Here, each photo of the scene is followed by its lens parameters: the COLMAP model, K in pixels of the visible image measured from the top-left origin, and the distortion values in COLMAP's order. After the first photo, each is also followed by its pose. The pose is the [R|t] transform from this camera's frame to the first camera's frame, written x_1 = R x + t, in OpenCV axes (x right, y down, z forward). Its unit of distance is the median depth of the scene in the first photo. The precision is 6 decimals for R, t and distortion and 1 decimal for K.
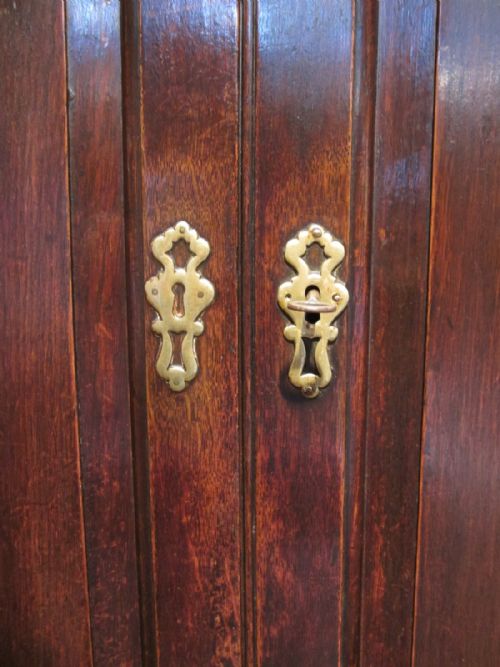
lens RADIAL K [[545.7, 0, 249.6], [0, 545.7, 332.6], [0, 0, 1]] dist [-0.046471, 0.018677]
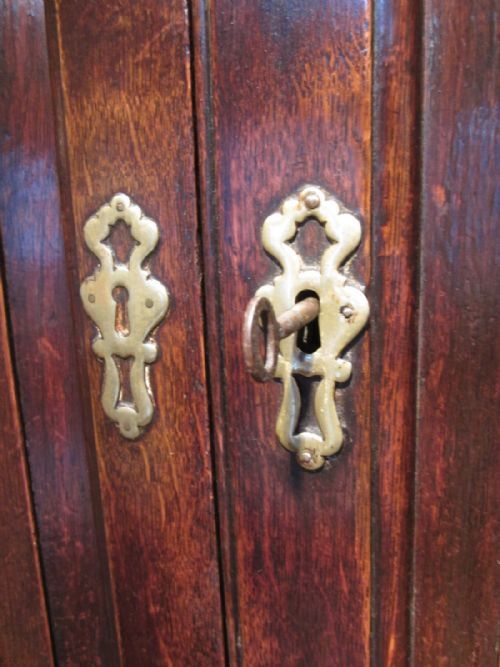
lens RADIAL K [[545.7, 0, 253.0], [0, 545.7, 336.0], [0, 0, 1]] dist [-0.046471, 0.018677]
pose [[0.953546, 0.022740, -0.300387, 0.229239], [-0.001891, 0.997579, 0.069517, -0.074650], [0.301241, -0.065720, 0.951281, 0.396069]]
